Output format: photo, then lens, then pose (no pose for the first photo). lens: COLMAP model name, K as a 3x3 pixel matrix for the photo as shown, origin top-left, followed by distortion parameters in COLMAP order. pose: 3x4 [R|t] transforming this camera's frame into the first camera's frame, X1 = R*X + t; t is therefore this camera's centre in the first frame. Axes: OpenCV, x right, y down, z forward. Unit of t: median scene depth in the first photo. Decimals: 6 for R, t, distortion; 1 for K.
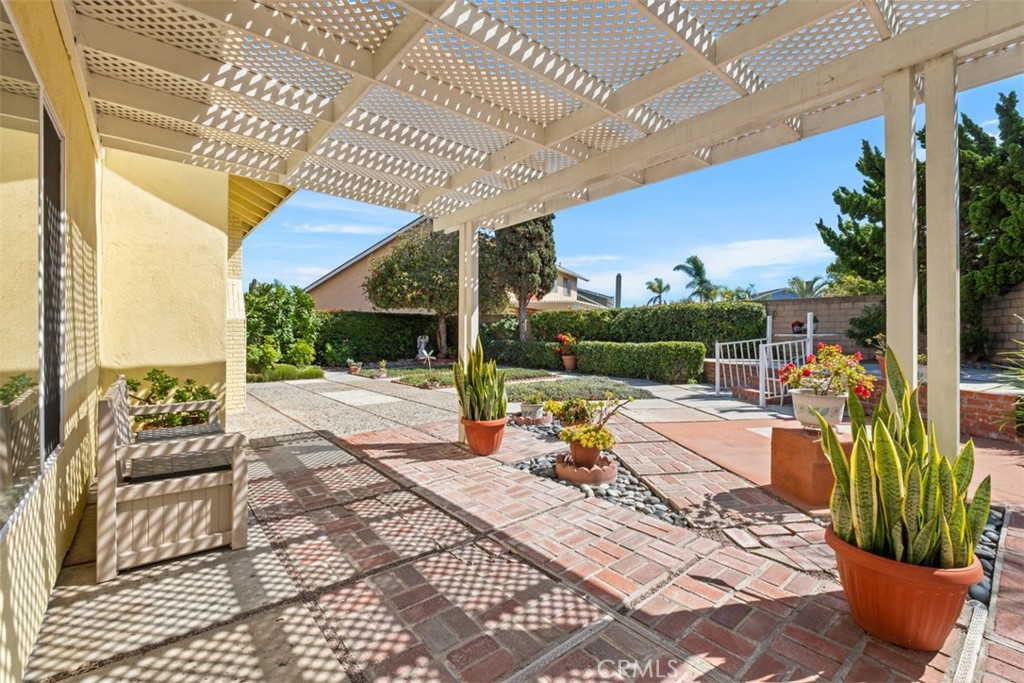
lens RADIAL K [[434.8, 0, 514.5], [0, 434.8, 332.1], [0, 0, 1]] dist [-0.000434, -0.000140]
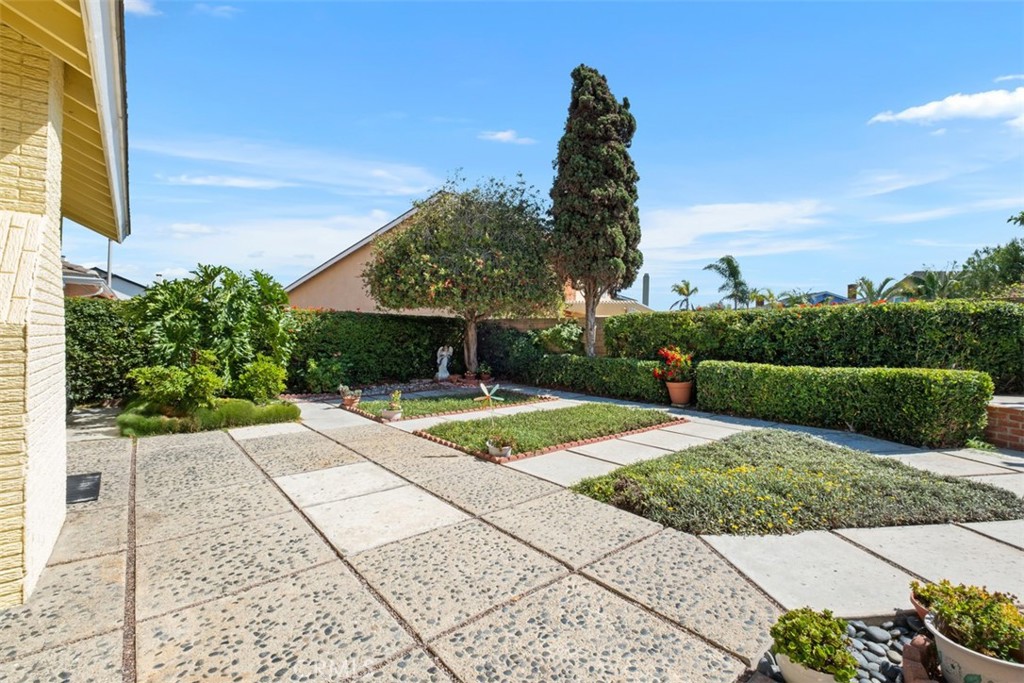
lens RADIAL K [[452.4, 0, 511.6], [0, 452.4, 331.5], [0, 0, 1]] dist [-0.000560, -0.001544]
pose [[0.999929, 0.008149, -0.008750, -0.111432], [-0.008255, 0.999892, -0.012171, -0.010263], [0.008650, 0.012242, 0.999888, 0.298653]]
